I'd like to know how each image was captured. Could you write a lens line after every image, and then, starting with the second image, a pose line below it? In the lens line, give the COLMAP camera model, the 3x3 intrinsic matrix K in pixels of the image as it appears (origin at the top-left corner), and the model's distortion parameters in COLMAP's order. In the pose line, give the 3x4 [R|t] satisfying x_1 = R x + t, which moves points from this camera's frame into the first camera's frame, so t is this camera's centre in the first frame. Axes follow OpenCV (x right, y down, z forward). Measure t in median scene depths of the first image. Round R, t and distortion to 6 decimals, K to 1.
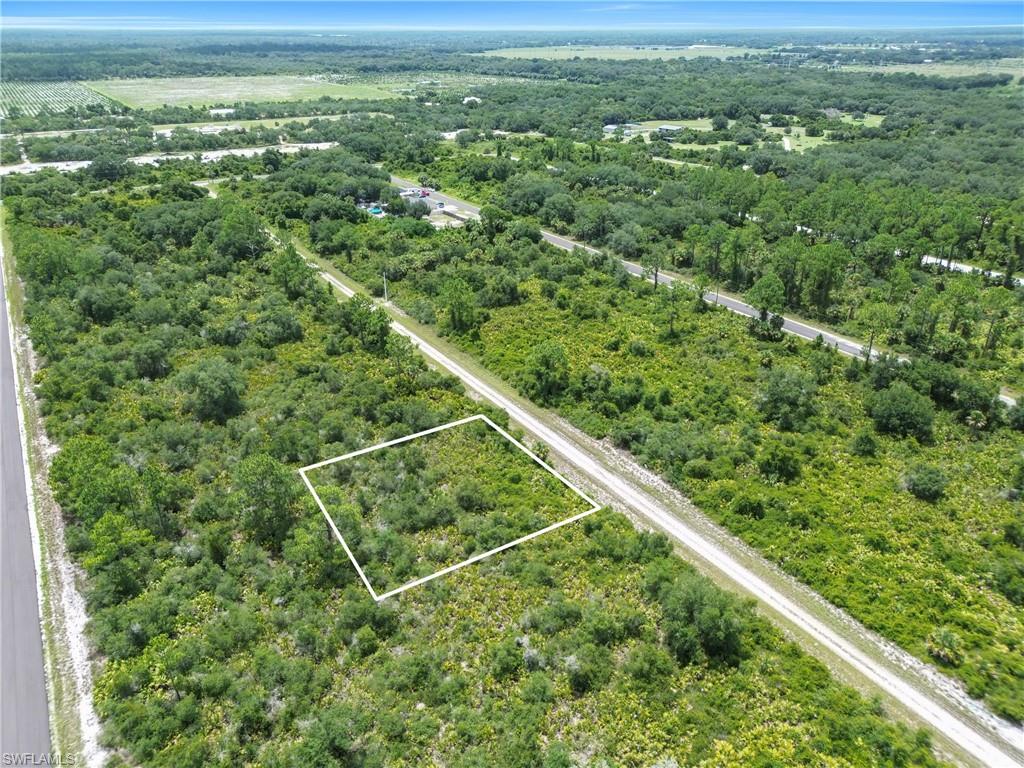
lens RADIAL K [[722.7, 0, 512.0], [0, 722.7, 384.0], [0, 0, 1]] dist [0.055993, -0.060597]
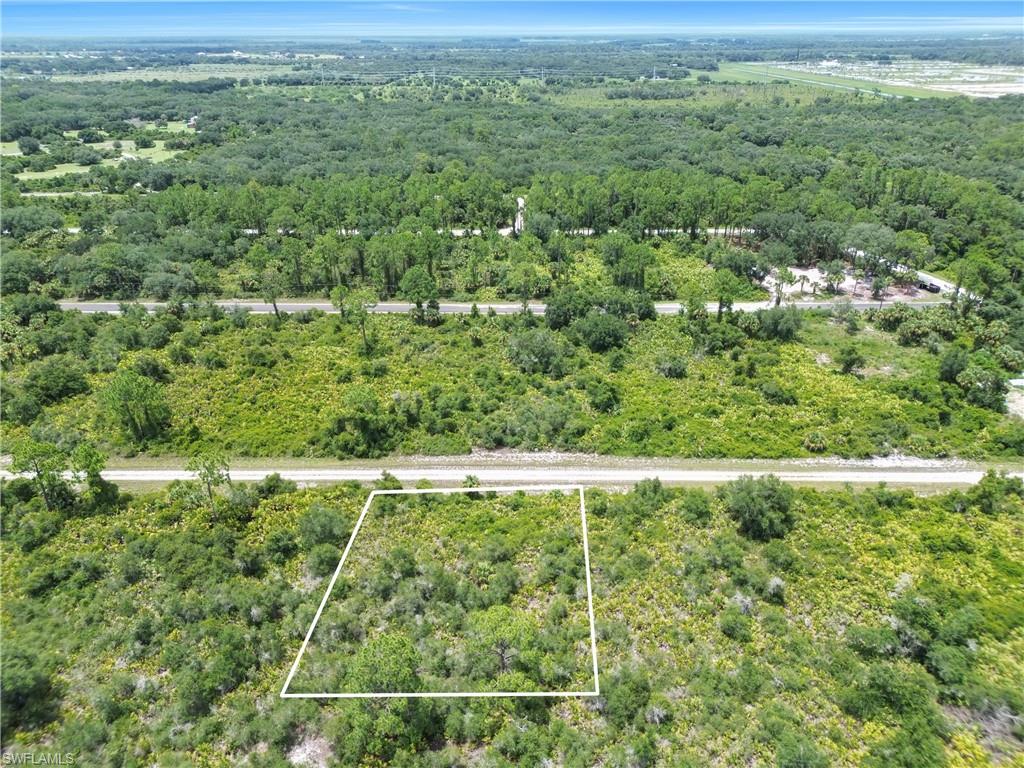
lens RADIAL K [[701.0, 0, 512.0], [0, 701.0, 384.0], [0, 0, 1]] dist [0.066773, -0.054212]
pose [[0.539451, -0.361448, 0.760492, -0.542687], [0.361638, 0.915091, 0.178400, -0.160329], [-0.760402, 0.178784, 0.624360, 0.346780]]
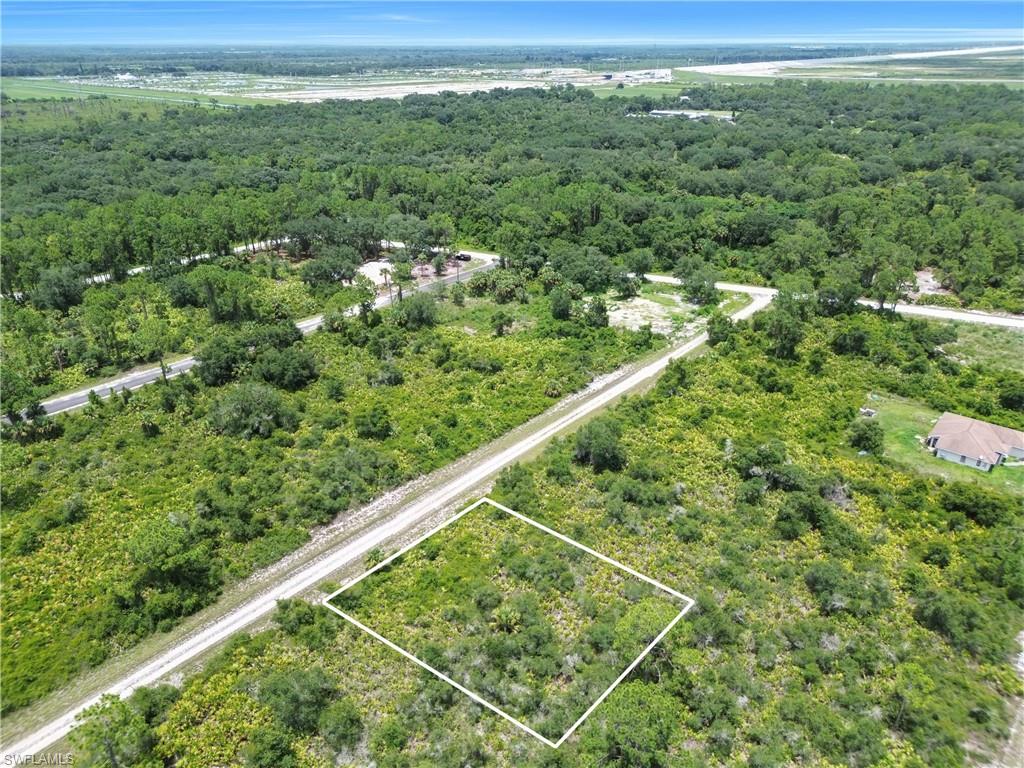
lens RADIAL K [[722.7, 0, 512.0], [0, 722.7, 384.0], [0, 0, 1]] dist [0.055993, -0.060597]
pose [[-0.301890, -0.389337, 0.870218, -0.586575], [0.417141, 0.766842, 0.487798, -0.357438], [-0.857237, 0.510265, -0.069094, 0.780096]]
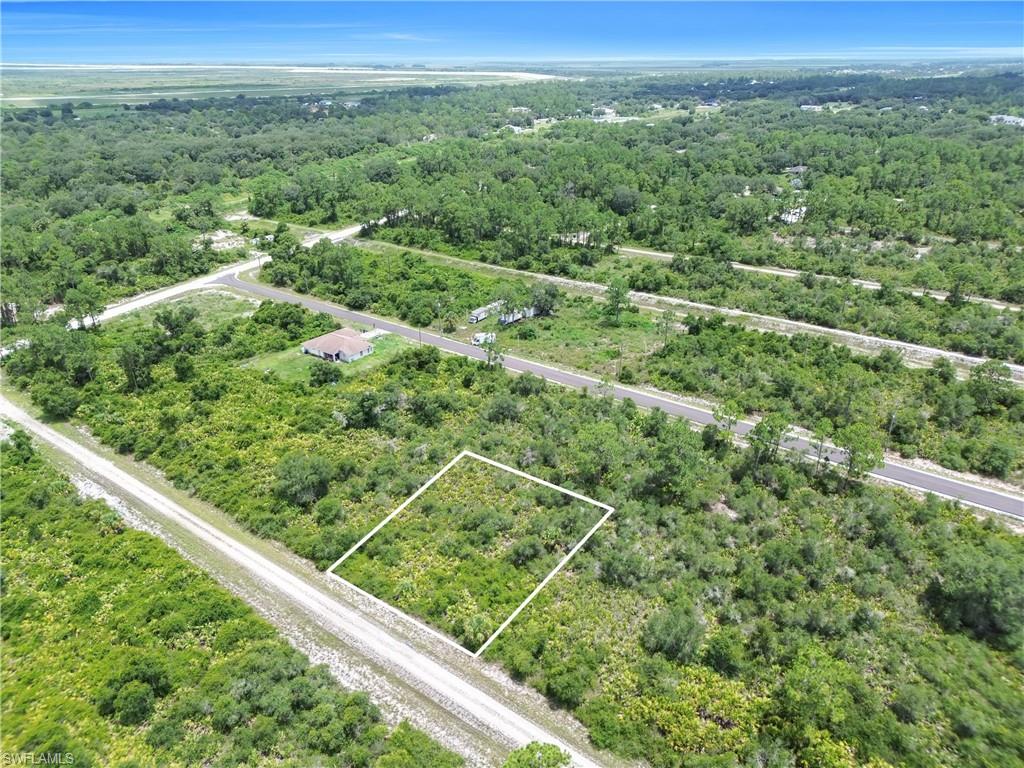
lens RADIAL K [[722.7, 0, 512.0], [0, 722.7, 384.0], [0, 0, 1]] dist [0.055993, -0.060597]
pose [[-0.935472, 0.172421, -0.308485, 0.178857], [-0.125697, 0.653490, 0.746426, -0.570412], [0.330291, 0.737036, -0.589649, 1.183466]]
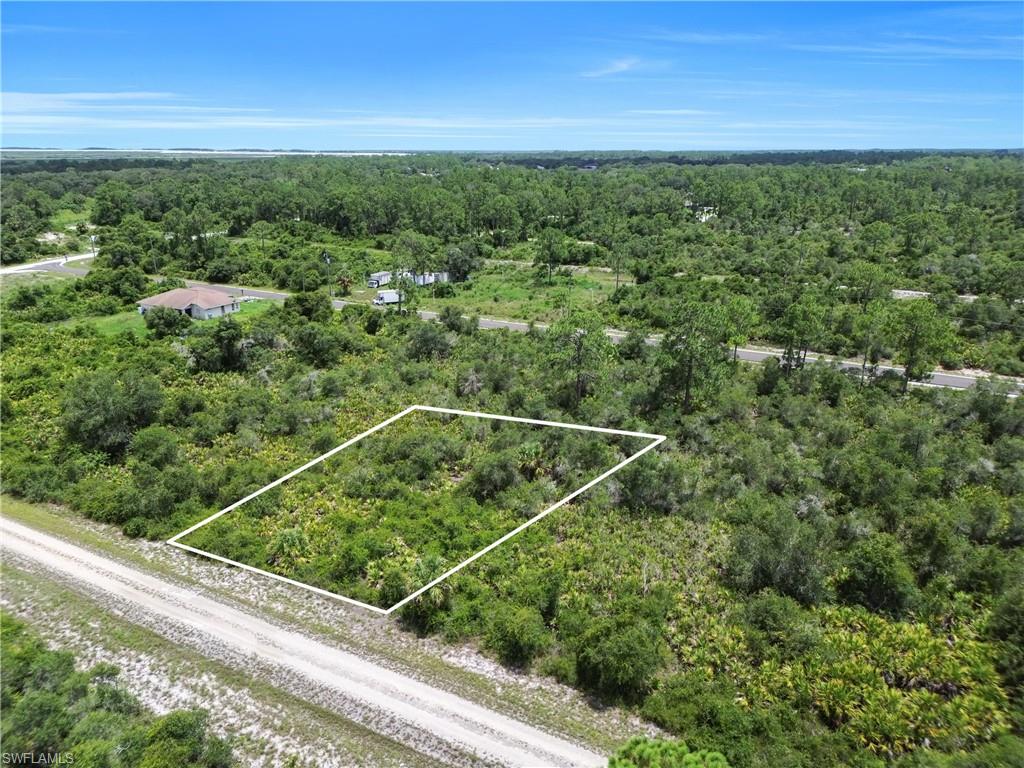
lens RADIAL K [[722.7, 0, 512.0], [0, 722.7, 384.0], [0, 0, 1]] dist [0.055993, -0.060597]
pose [[-0.868937, 0.179824, -0.461098, 0.151678], [-0.191598, 0.736790, 0.648407, -0.223241], [0.456331, 0.651770, -0.605770, 1.113730]]
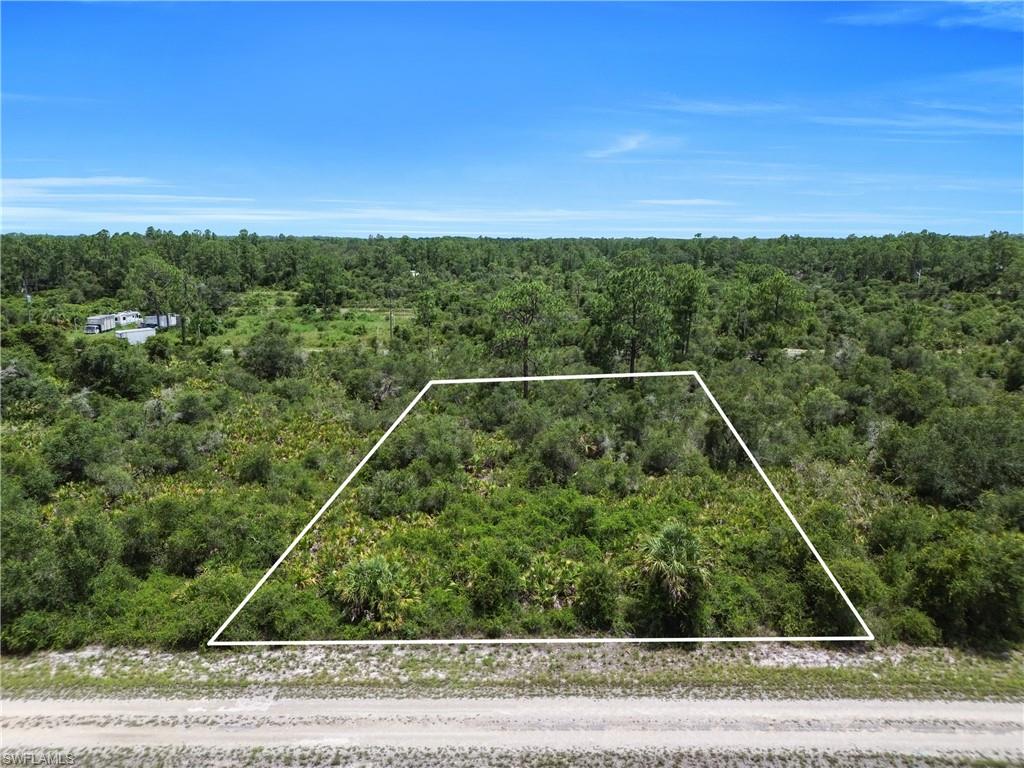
lens RADIAL K [[722.7, 0, 512.0], [0, 722.7, 384.0], [0, 0, 1]] dist [0.055993, -0.060597]
pose [[-0.535854, 0.194741, -0.821545, 0.254199], [-0.352341, 0.832682, 0.427196, -0.041587], [0.767278, 0.518378, -0.377581, 0.957806]]
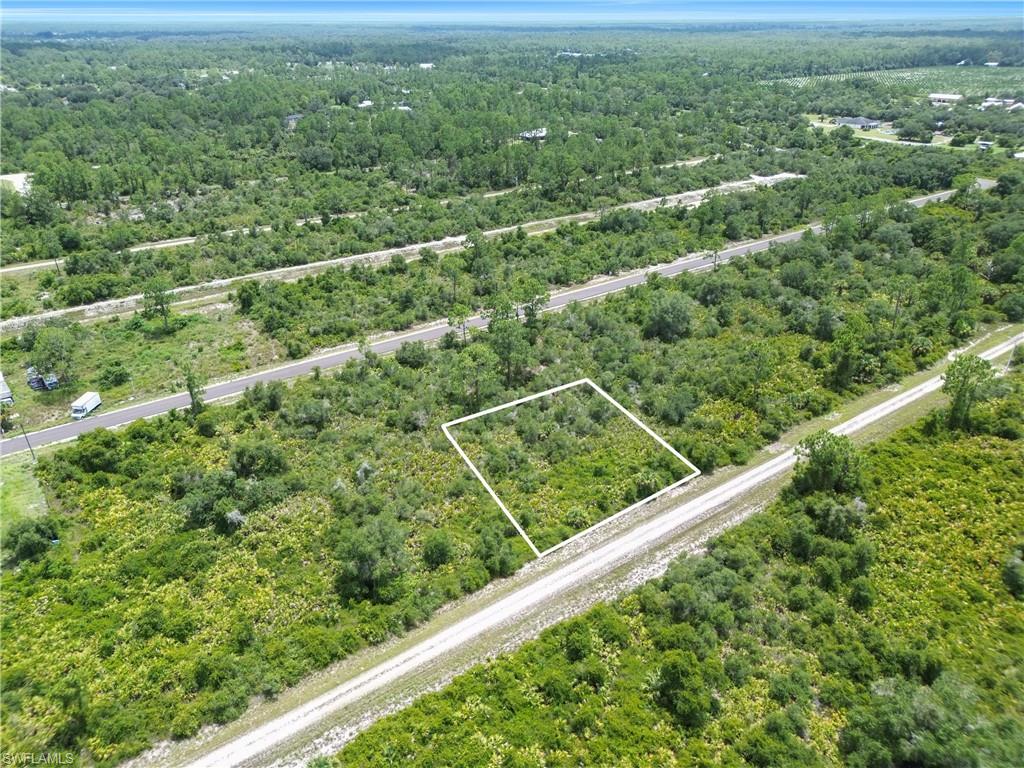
lens RADIAL K [[701.0, 0, 512.0], [0, 701.0, 384.0], [0, 0, 1]] dist [0.066773, -0.054212]
pose [[0.055730, 0.485641, -0.872380, 0.711938], [-0.428690, 0.800741, 0.418375, -0.283534], [0.901731, 0.350665, 0.252815, 0.536272]]
